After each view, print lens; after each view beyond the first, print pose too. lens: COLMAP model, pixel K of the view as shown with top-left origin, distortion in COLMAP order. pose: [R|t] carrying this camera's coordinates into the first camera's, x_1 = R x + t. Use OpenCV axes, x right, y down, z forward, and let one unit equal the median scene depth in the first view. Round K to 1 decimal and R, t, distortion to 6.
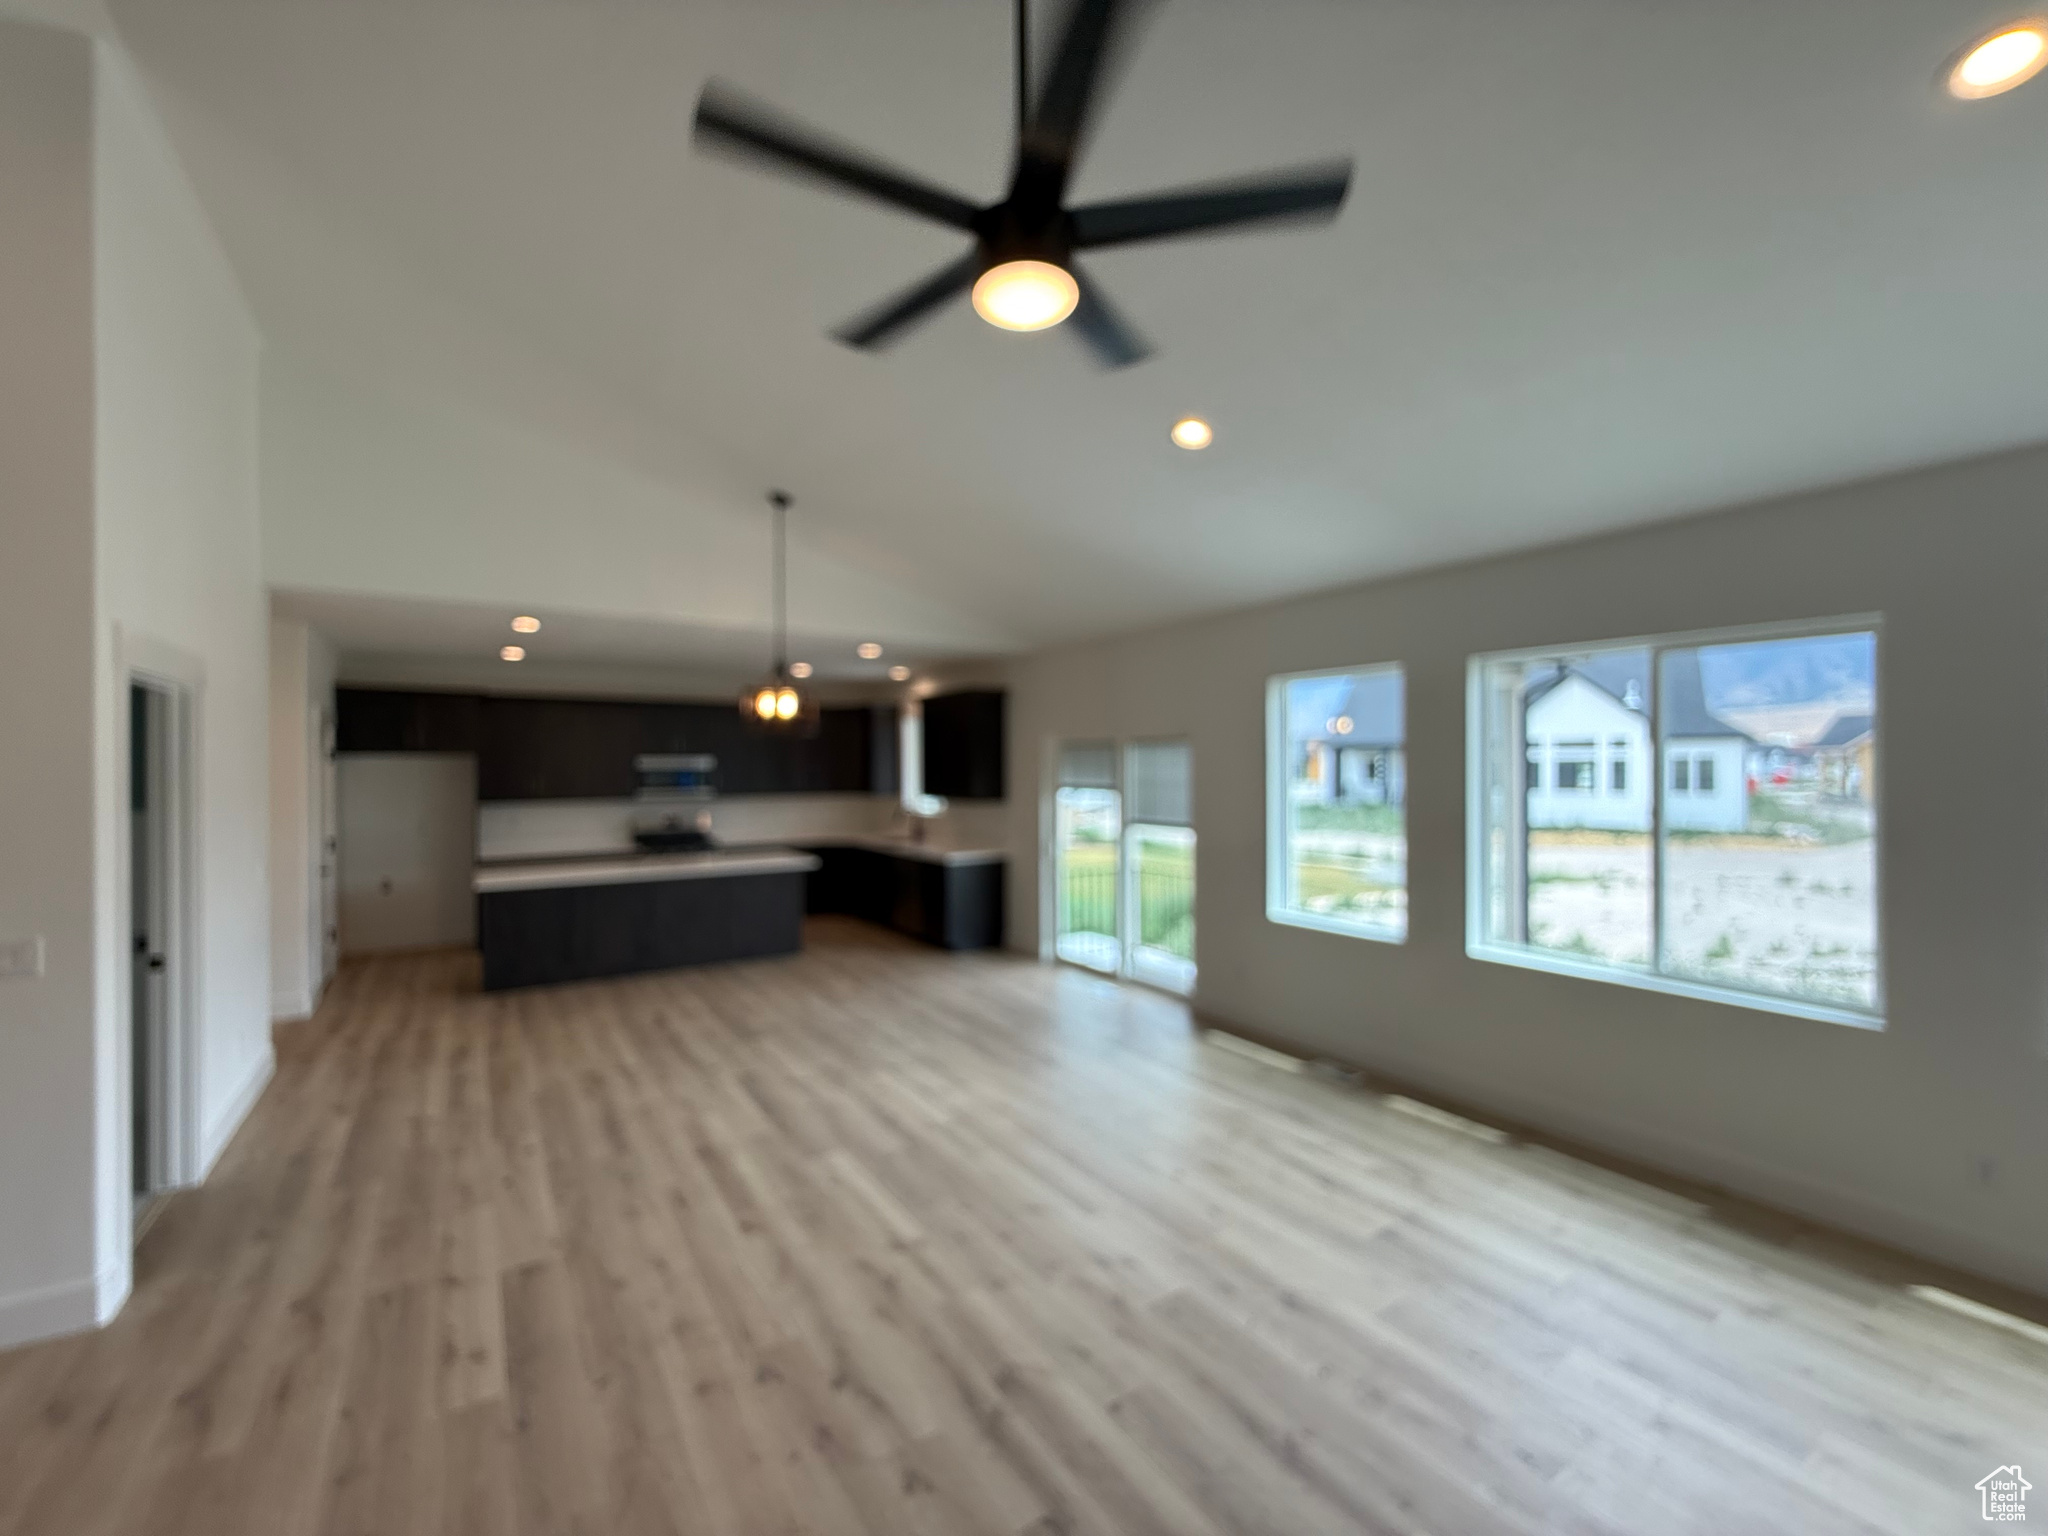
lens RADIAL K [[838.3, 0, 1017.6], [0, 838.3, 767.6], [0, 0, 1]] dist [-0.000304, 0.000084]
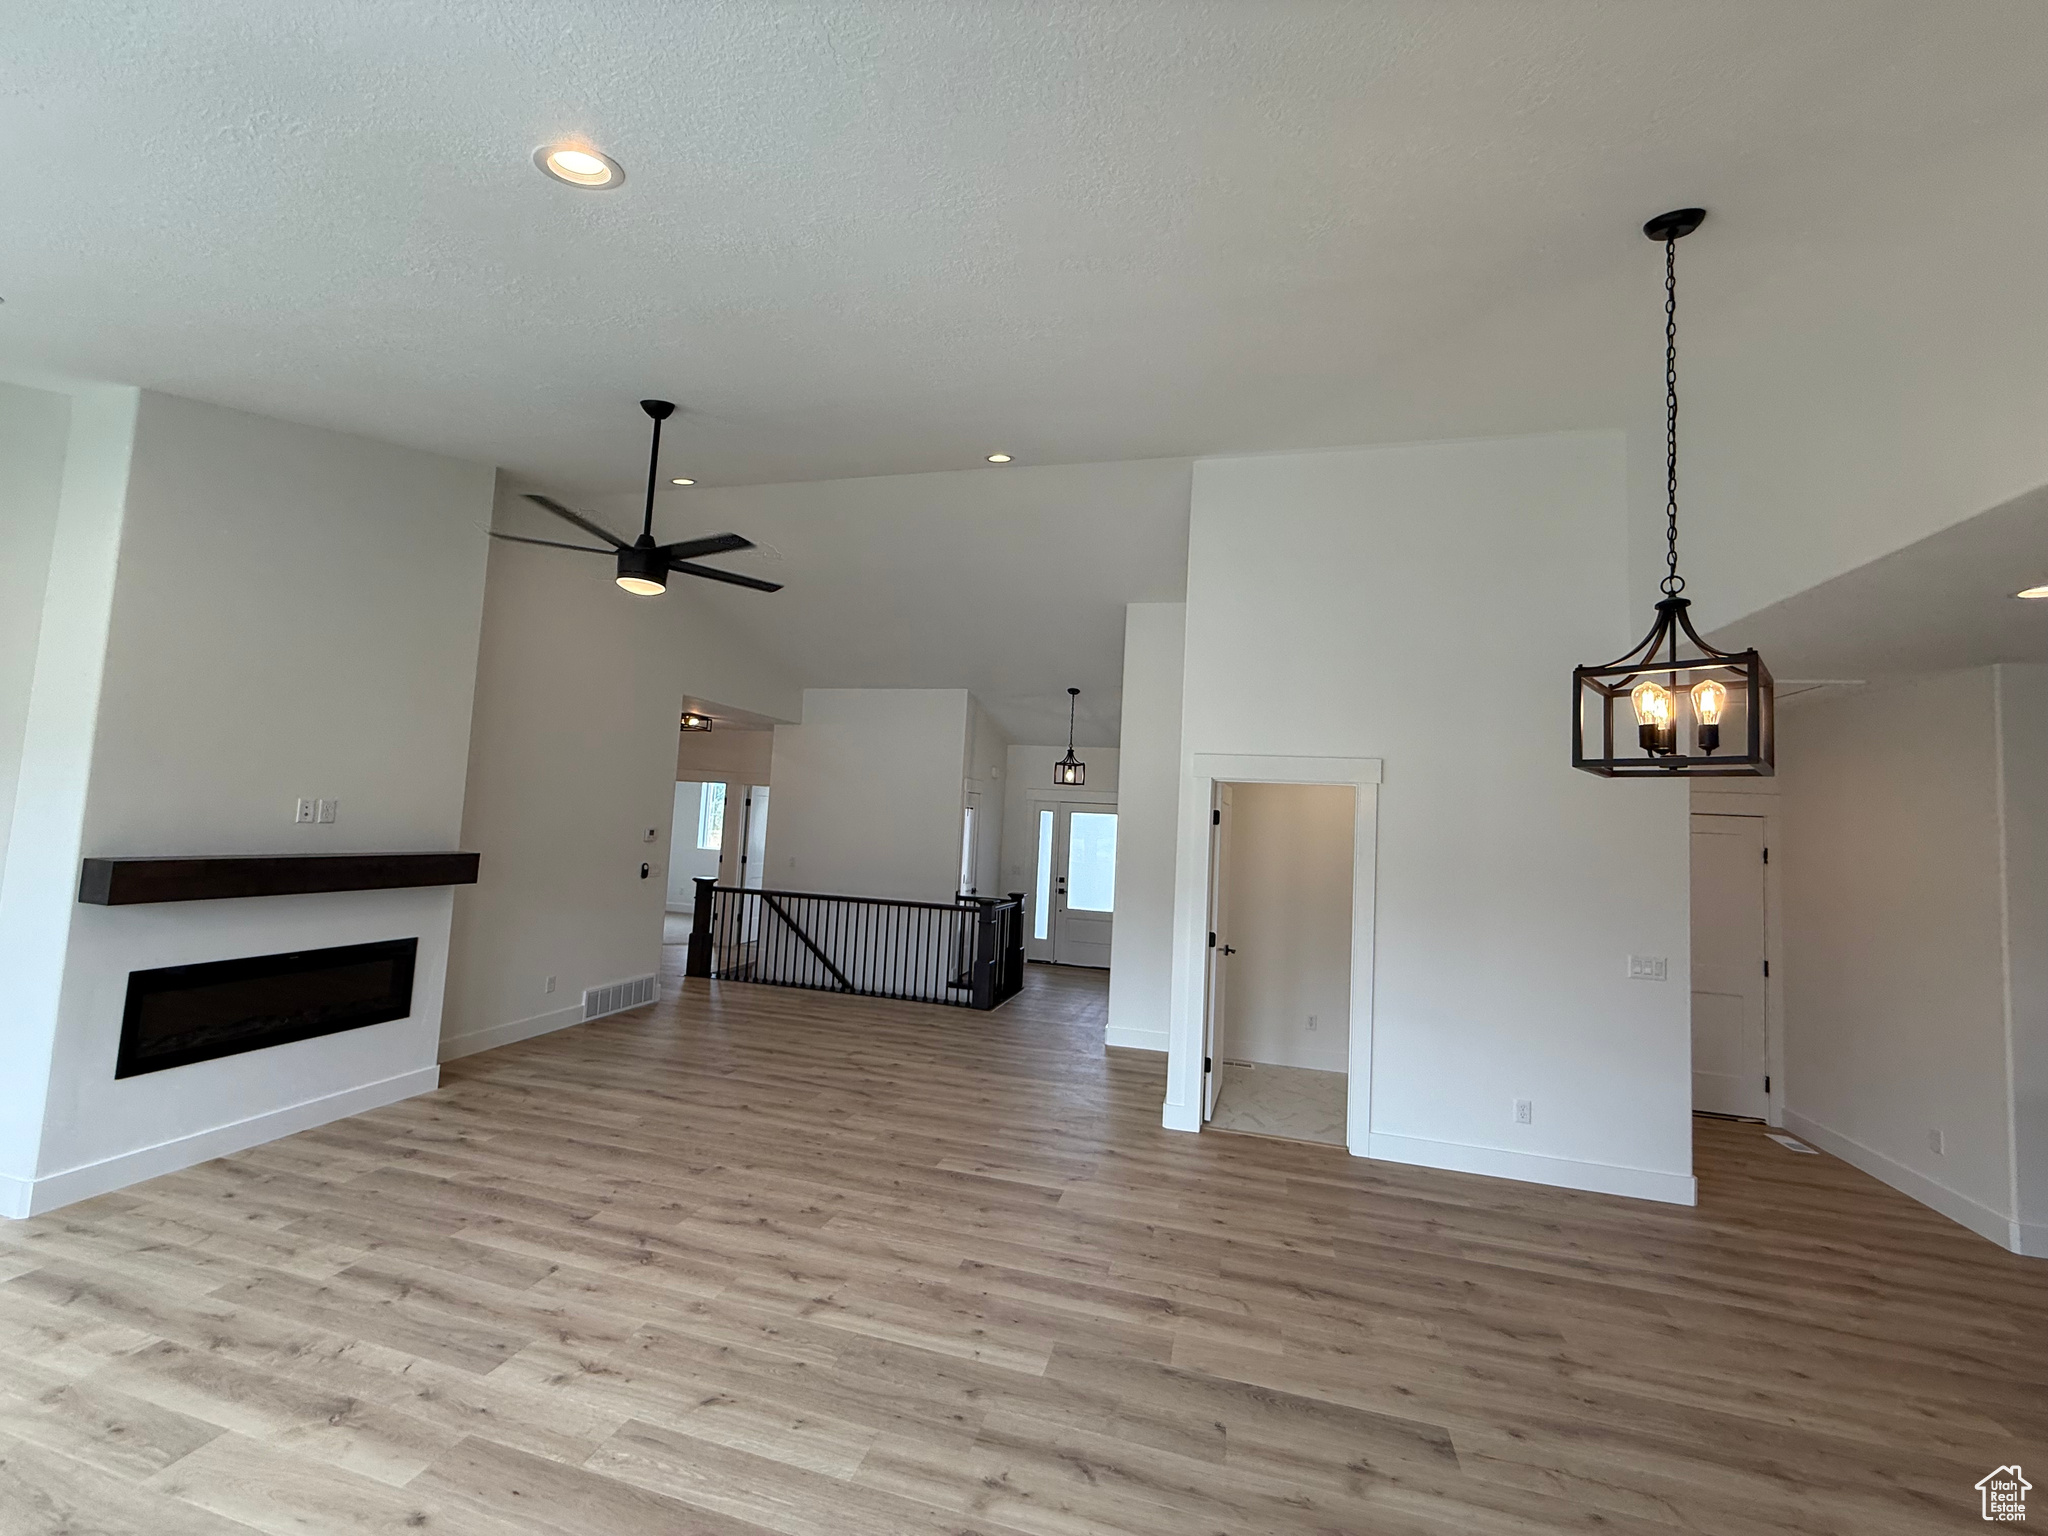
lens RADIAL K [[817.3, 0, 1018.8], [0, 817.3, 767.7], [0, 0, 1]] dist [-0.000330, 0.000221]
pose [[-0.745635, -0.082084, -0.661280, 0.281536], [-0.051491, 0.996514, -0.065638, -0.002639], [0.664362, -0.014892, -0.747262, 1.414368]]
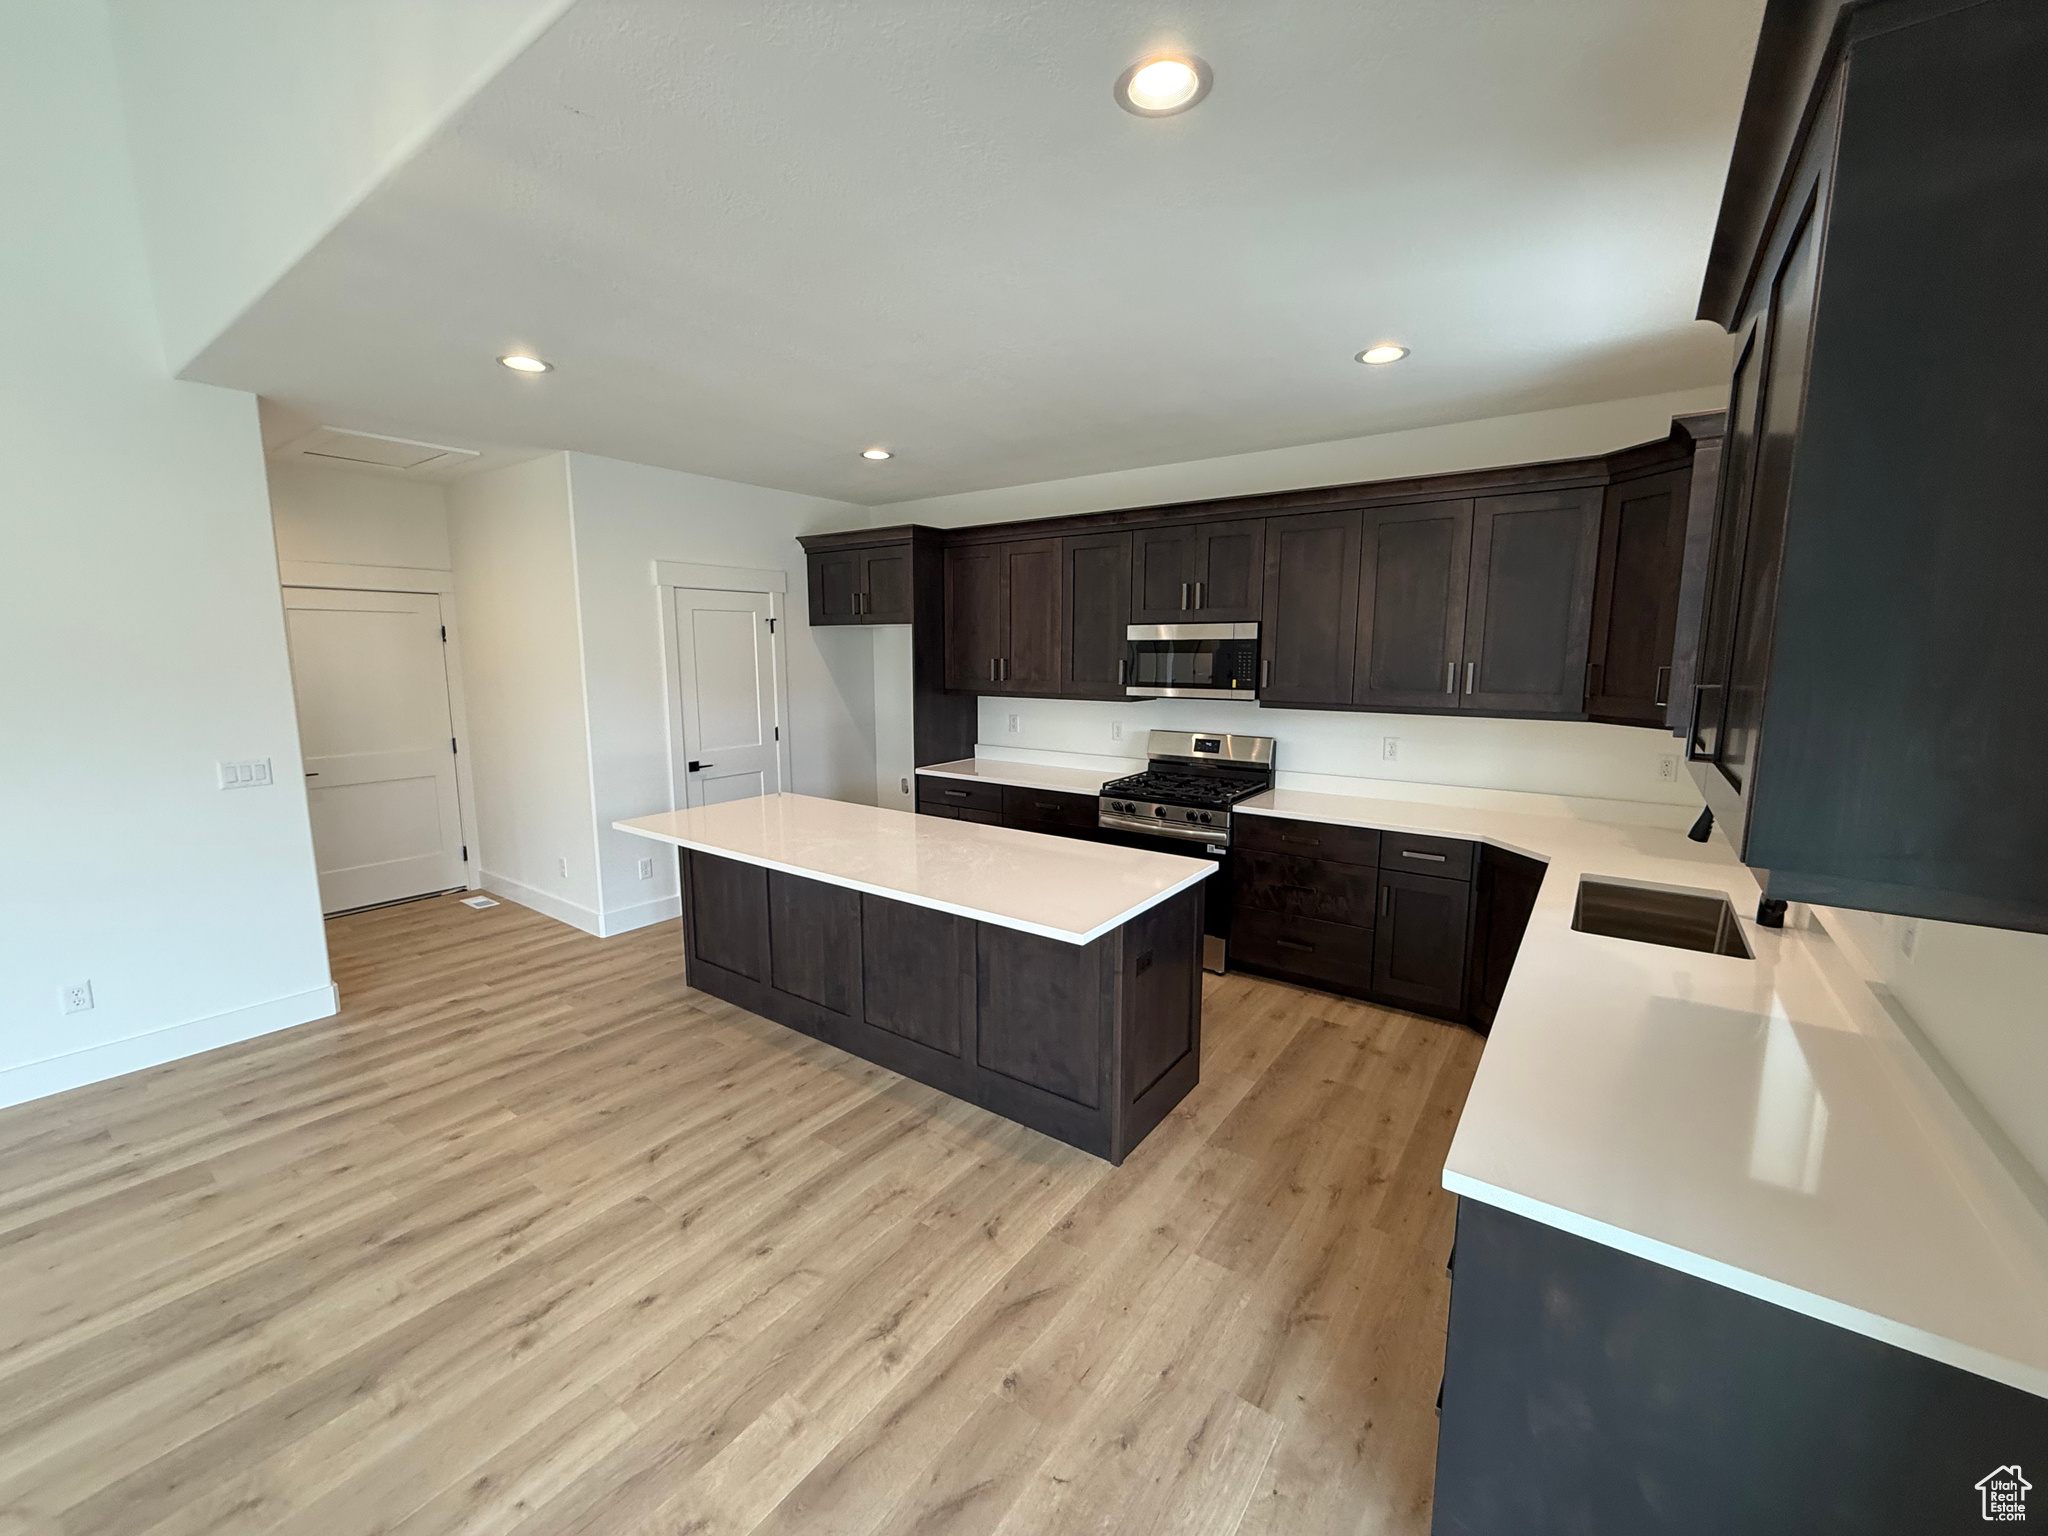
lens RADIAL K [[819.6, 0, 1018.8], [0, 819.6, 767.9], [0, 0, 1]] dist [-0.000710, 0.000237]
pose [[0.353327, 0.140291, -0.924921, 0.054504], [-0.003544, 0.988885, 0.148639, 0.005165], [0.935493, -0.049240, 0.349897, 1.627338]]
